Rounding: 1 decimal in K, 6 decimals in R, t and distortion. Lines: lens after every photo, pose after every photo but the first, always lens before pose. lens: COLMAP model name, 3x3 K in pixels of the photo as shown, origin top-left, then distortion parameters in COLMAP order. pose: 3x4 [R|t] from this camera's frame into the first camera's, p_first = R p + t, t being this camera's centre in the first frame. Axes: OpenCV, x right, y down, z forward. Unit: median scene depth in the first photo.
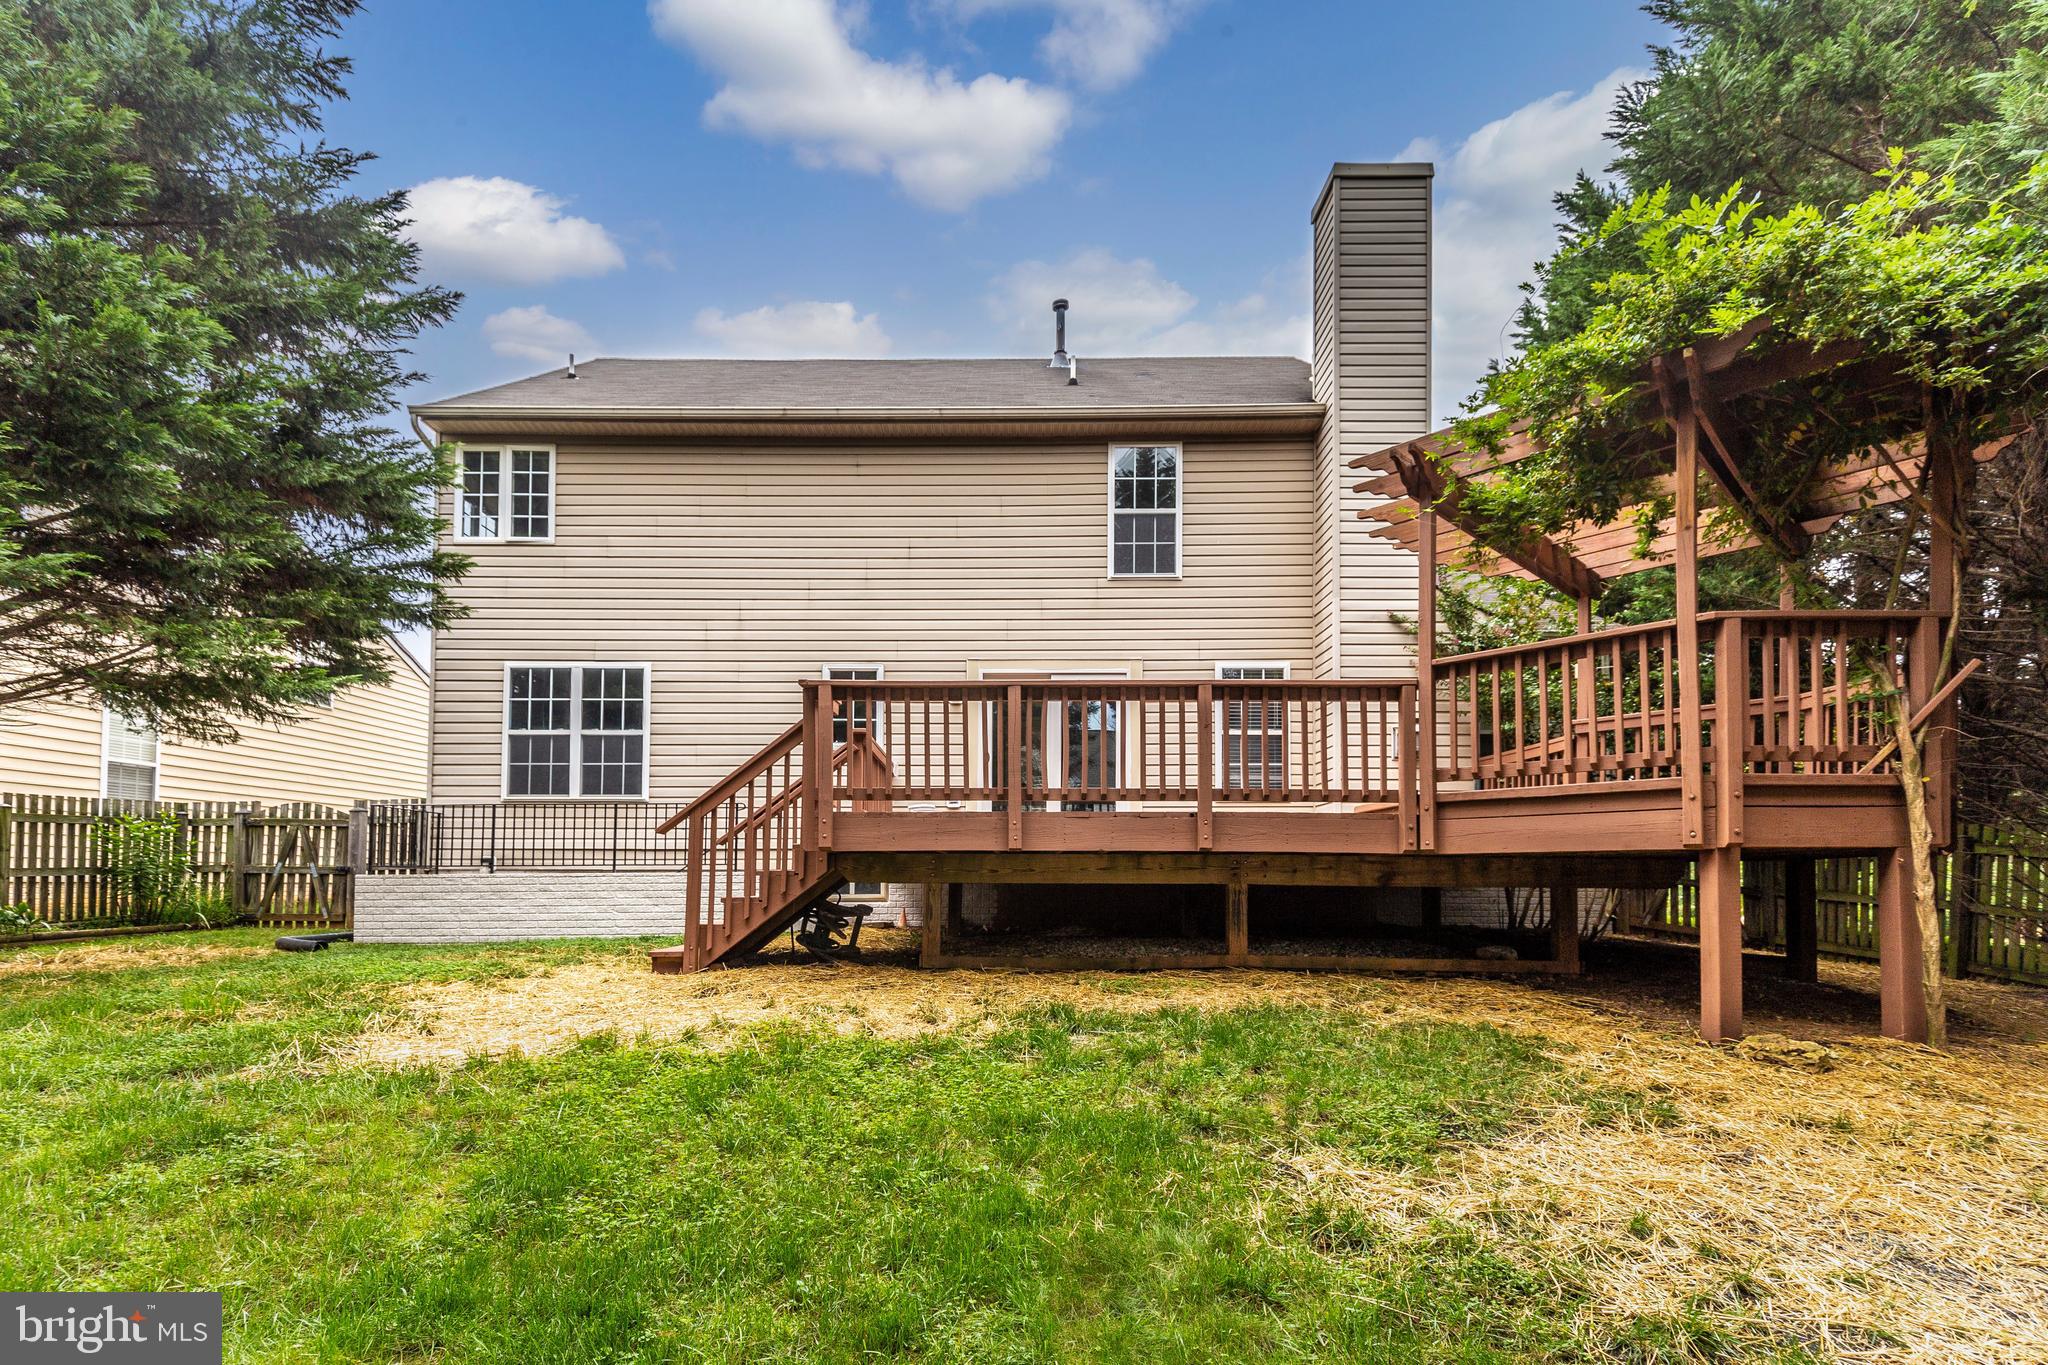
lens RADIAL K [[939.5, 0, 1047.7], [0, 939.5, 859.1], [0, 0, 1]] dist [0.020872, -0.012763]
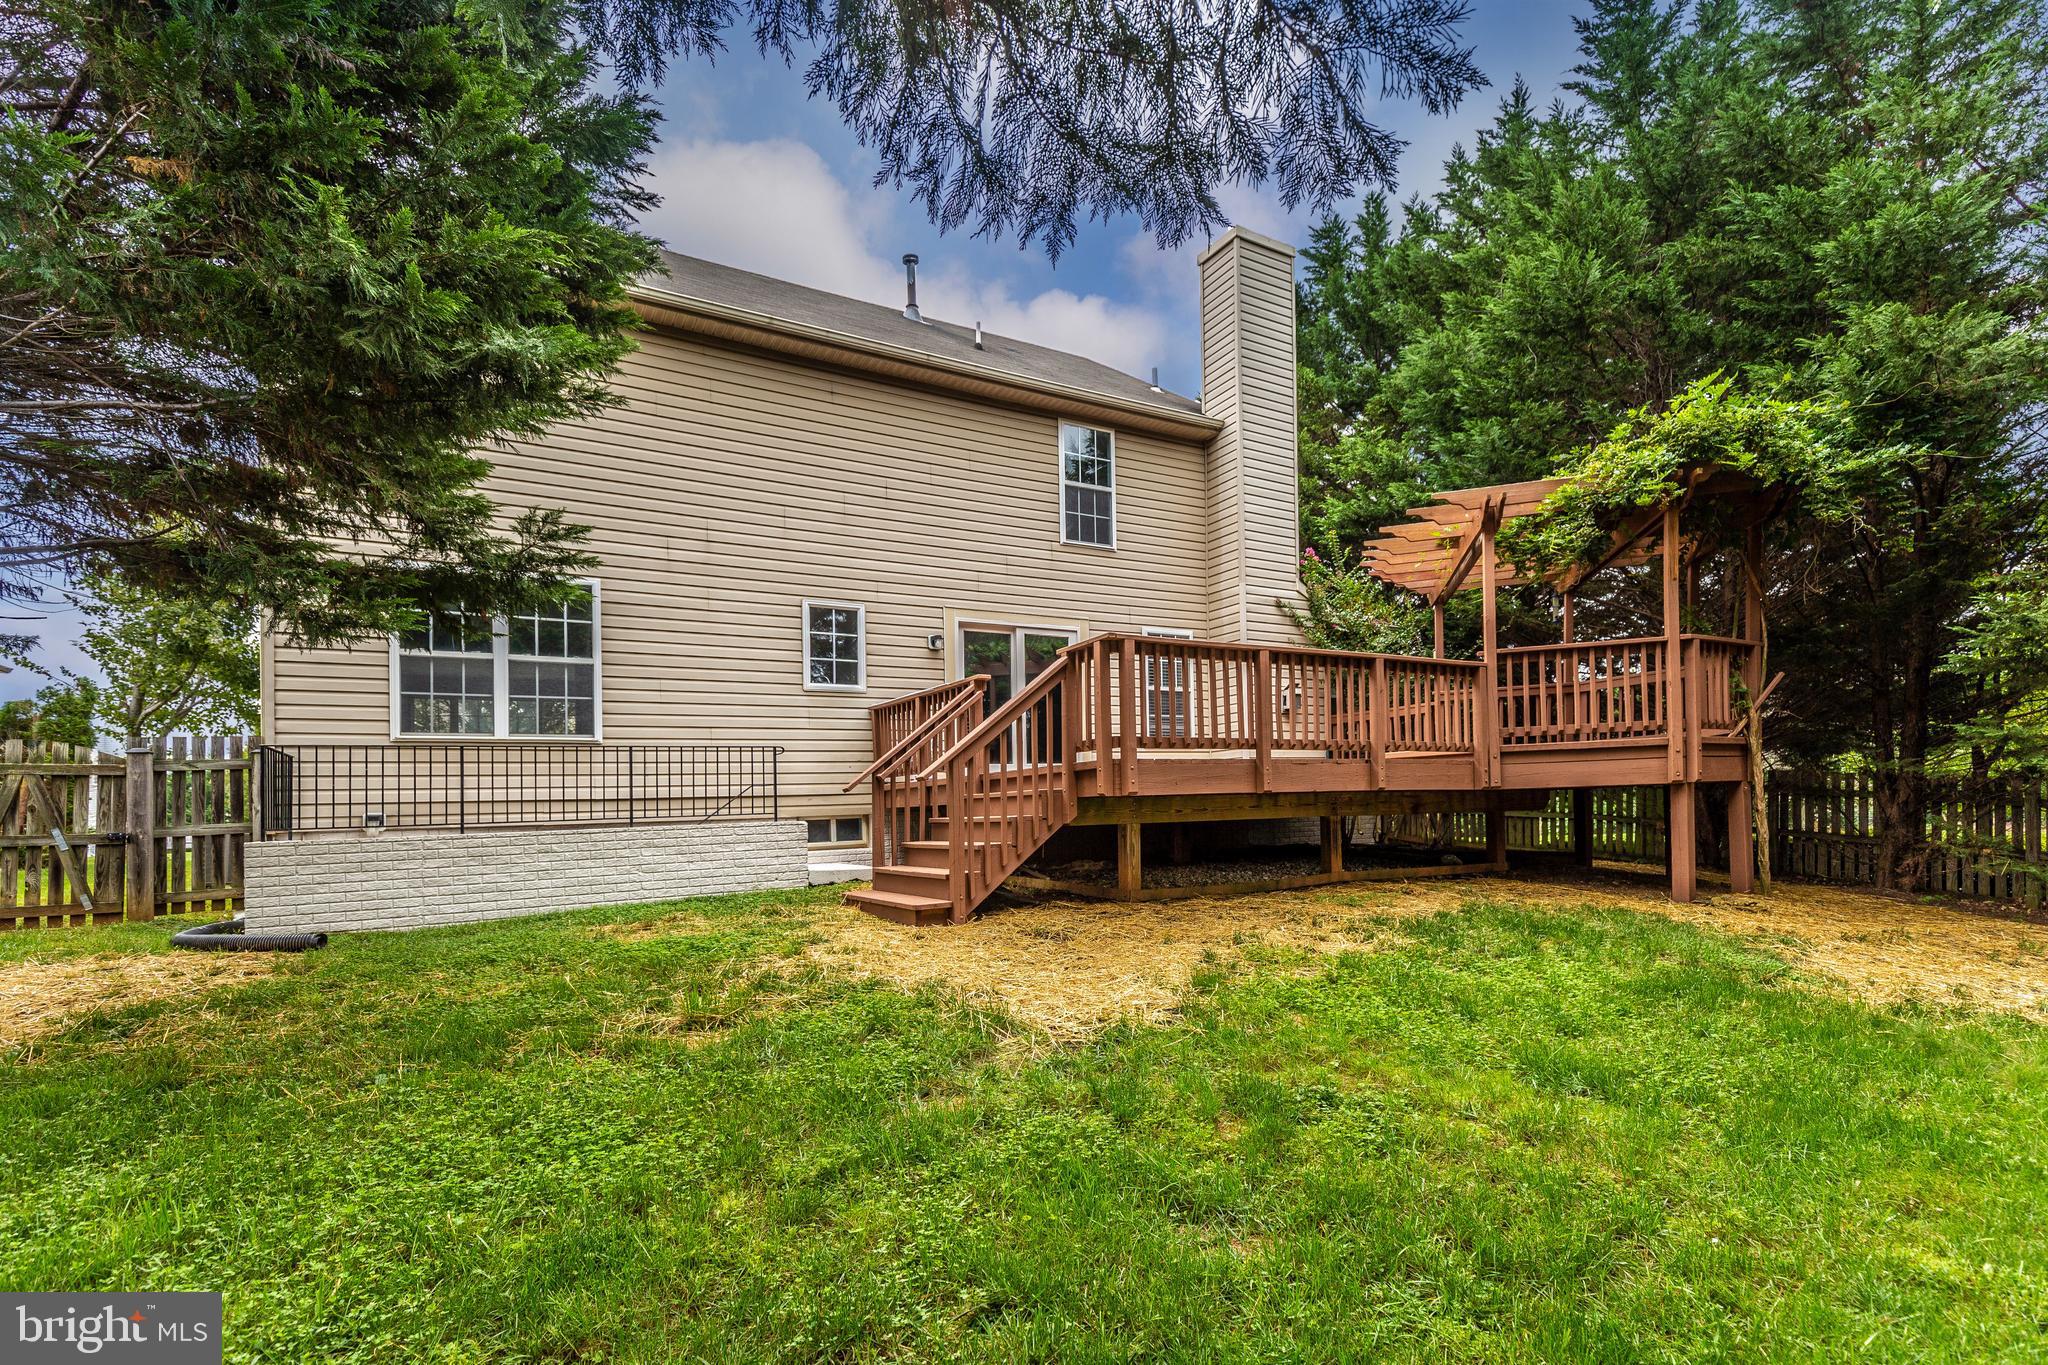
lens RADIAL K [[939.5, 0, 939.1], [0, 939.5, 808.5], [0, 0, 1]] dist [0.020872, -0.012763]
pose [[0.872591, -0.023979, 0.487862, -0.601334], [0.020244, 0.999711, 0.012928, -0.007311], [-0.488031, -0.001404, 0.872825, 0.115695]]
